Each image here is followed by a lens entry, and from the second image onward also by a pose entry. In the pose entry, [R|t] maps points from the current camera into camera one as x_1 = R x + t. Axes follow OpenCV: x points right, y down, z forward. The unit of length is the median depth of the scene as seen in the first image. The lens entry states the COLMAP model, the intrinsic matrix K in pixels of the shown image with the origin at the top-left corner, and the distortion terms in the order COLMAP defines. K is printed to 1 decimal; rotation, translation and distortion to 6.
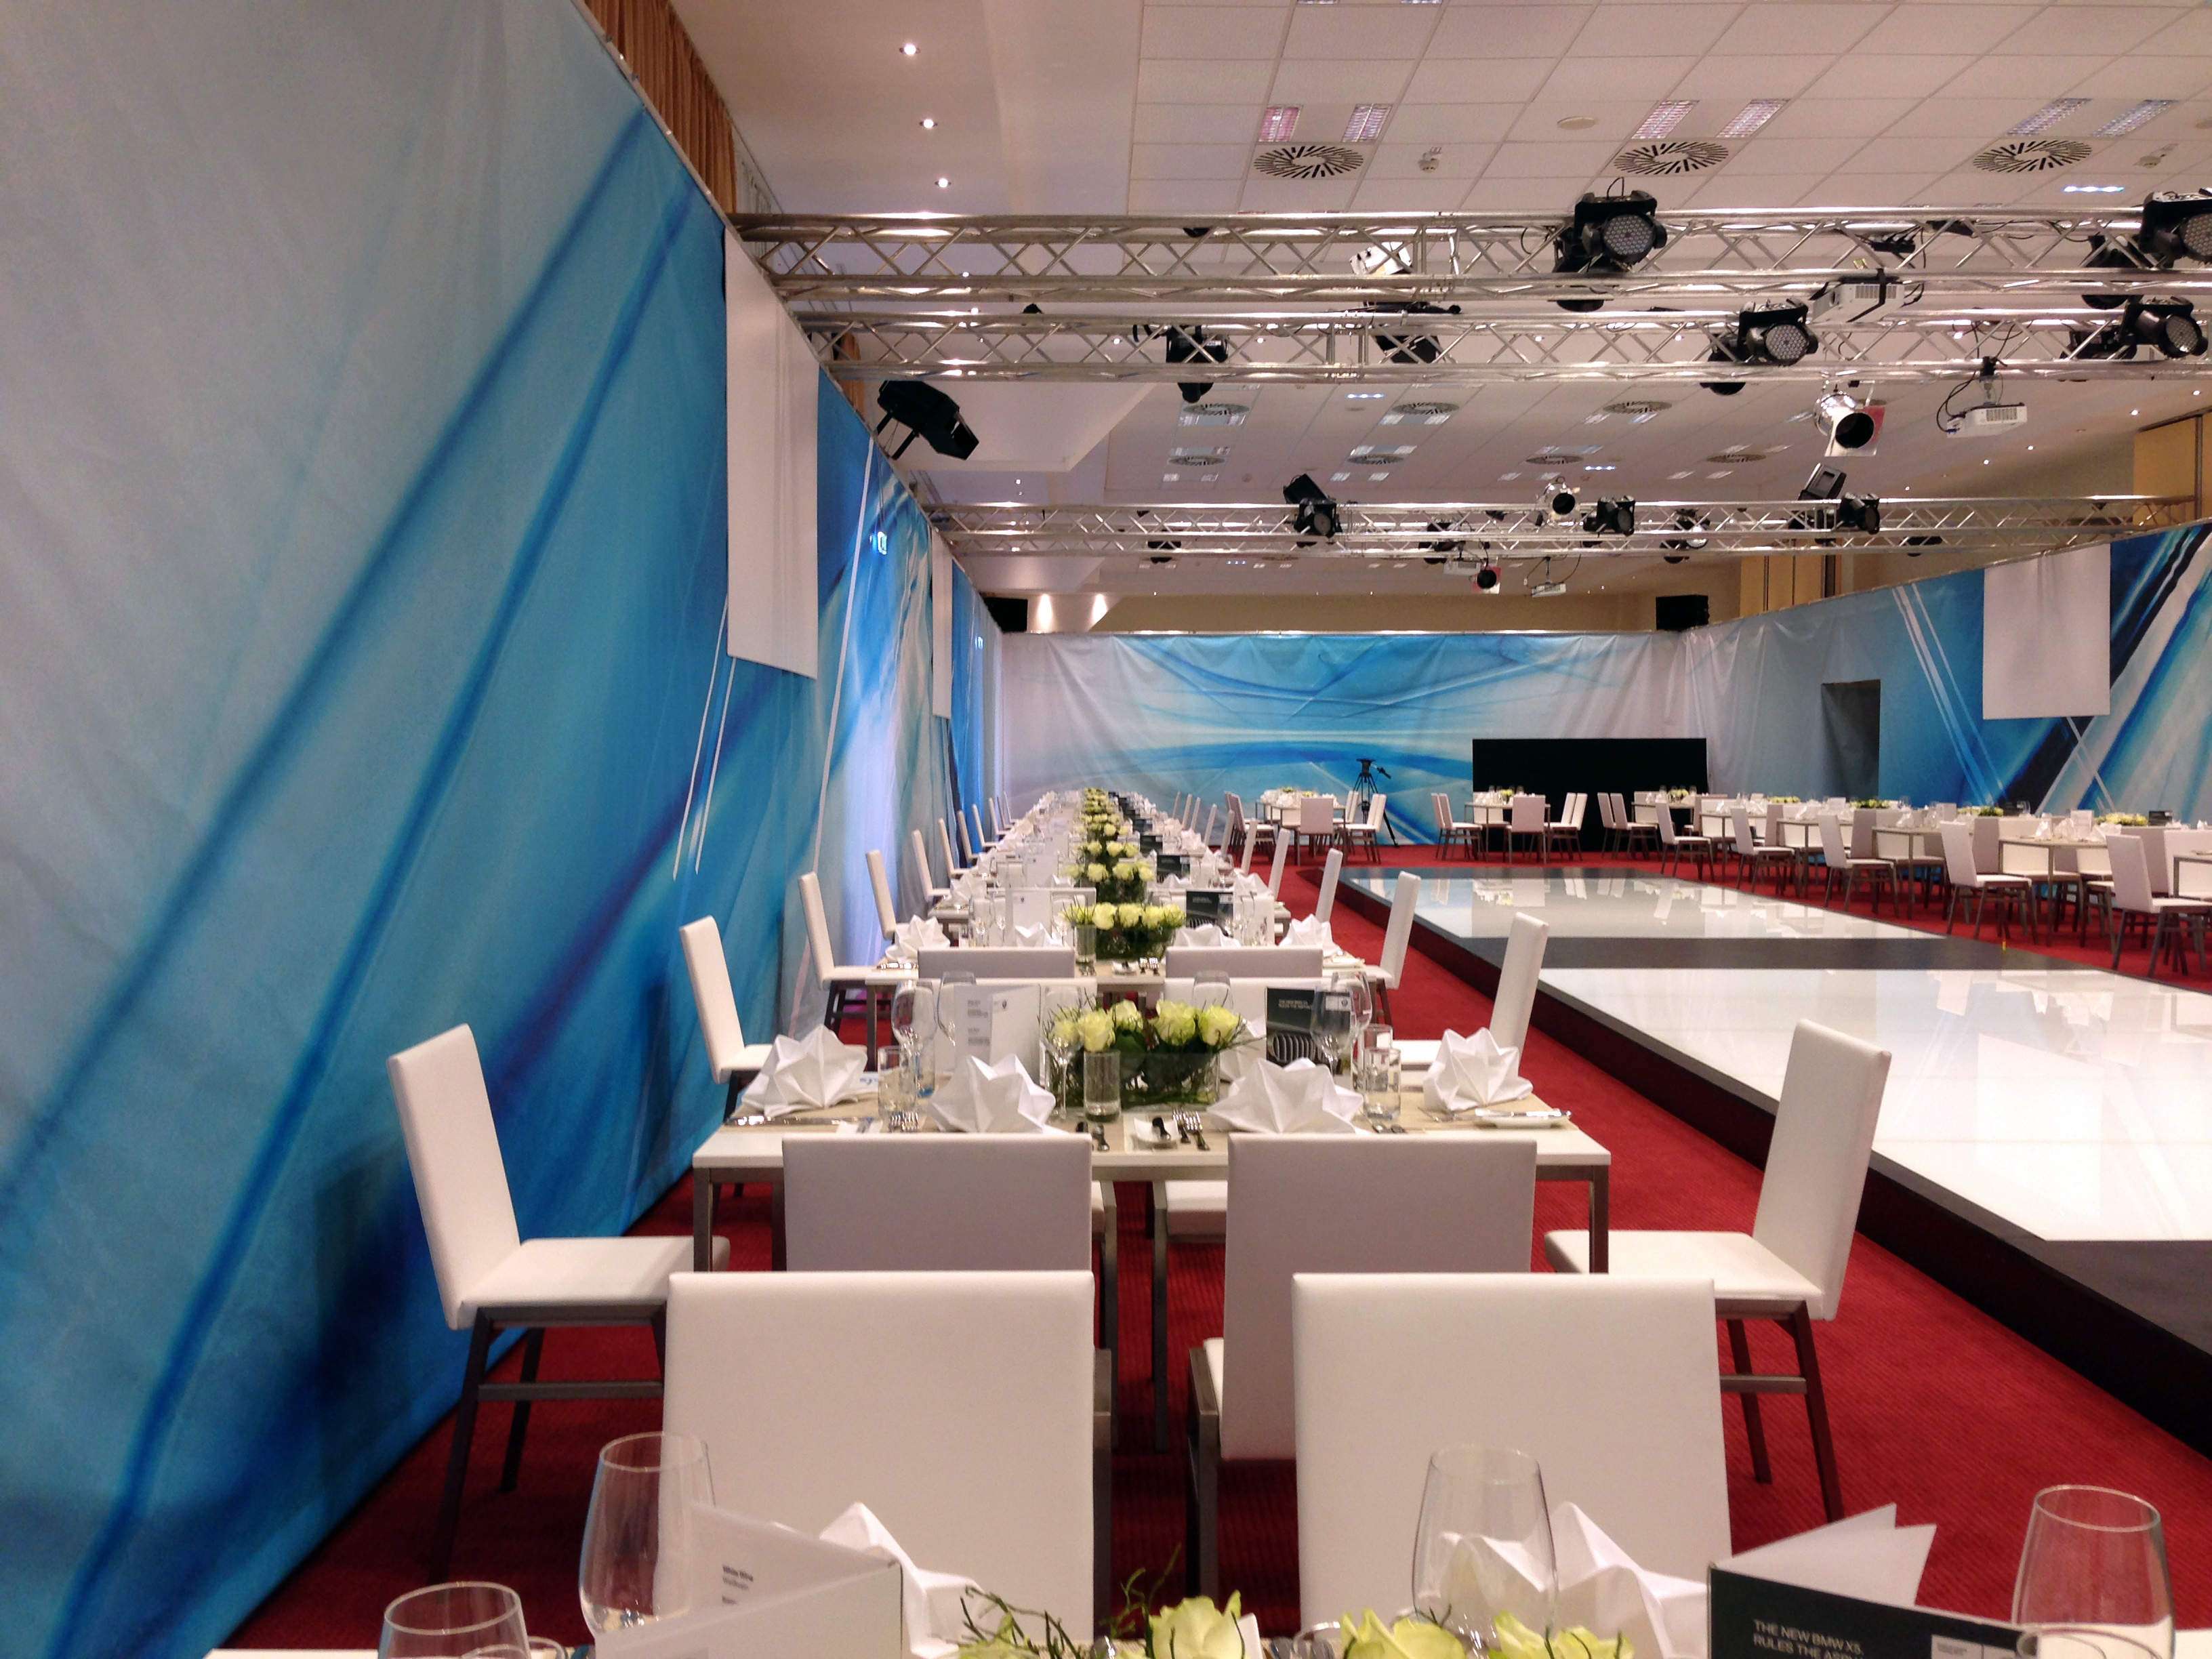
lens RADIAL K [[1914.4, 0, 1107.9], [0, 1914.4, 822.3], [0, 0, 1]] dist [0.076448, -0.149626]
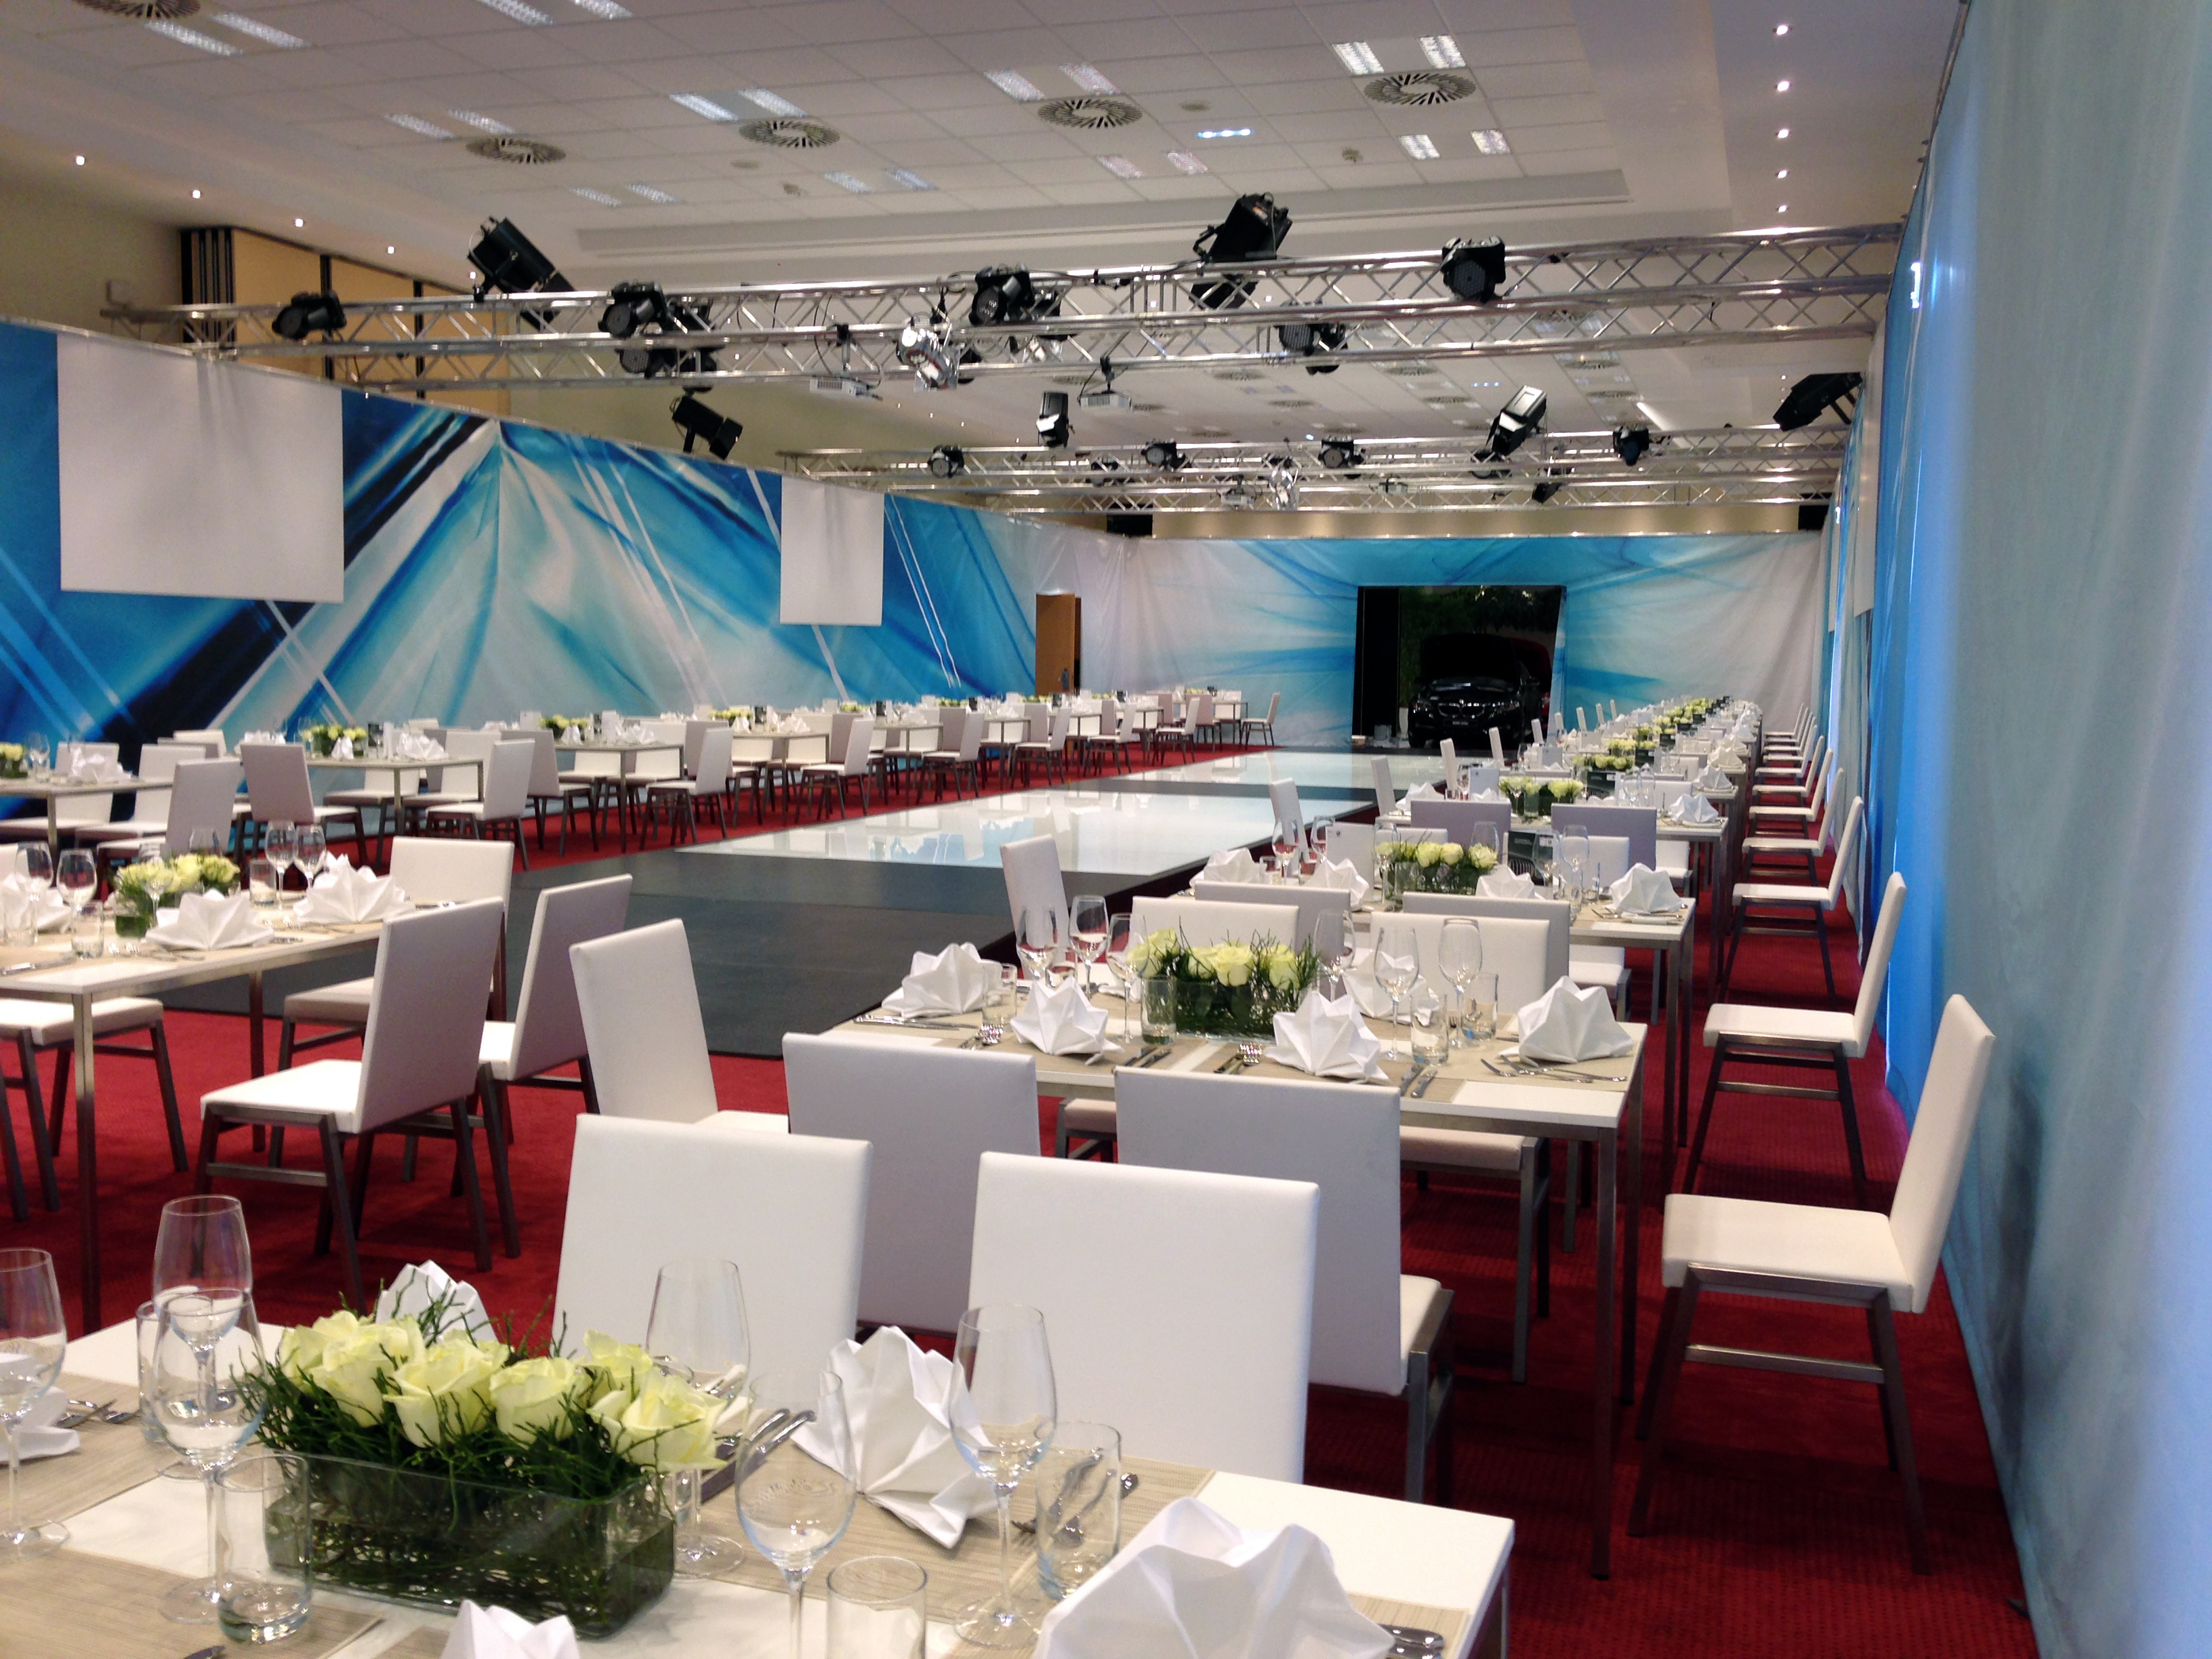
lens RADIAL K [[1914.4, 0, 1107.9], [0, 1914.4, 822.3], [0, 0, 1]] dist [0.076448, -0.149626]
pose [[-0.940857, -0.044571, 0.335859, -0.063833], [-0.003682, 0.992595, 0.121411, -0.062259], [-0.338784, 0.112994, -0.934055, 1.623239]]
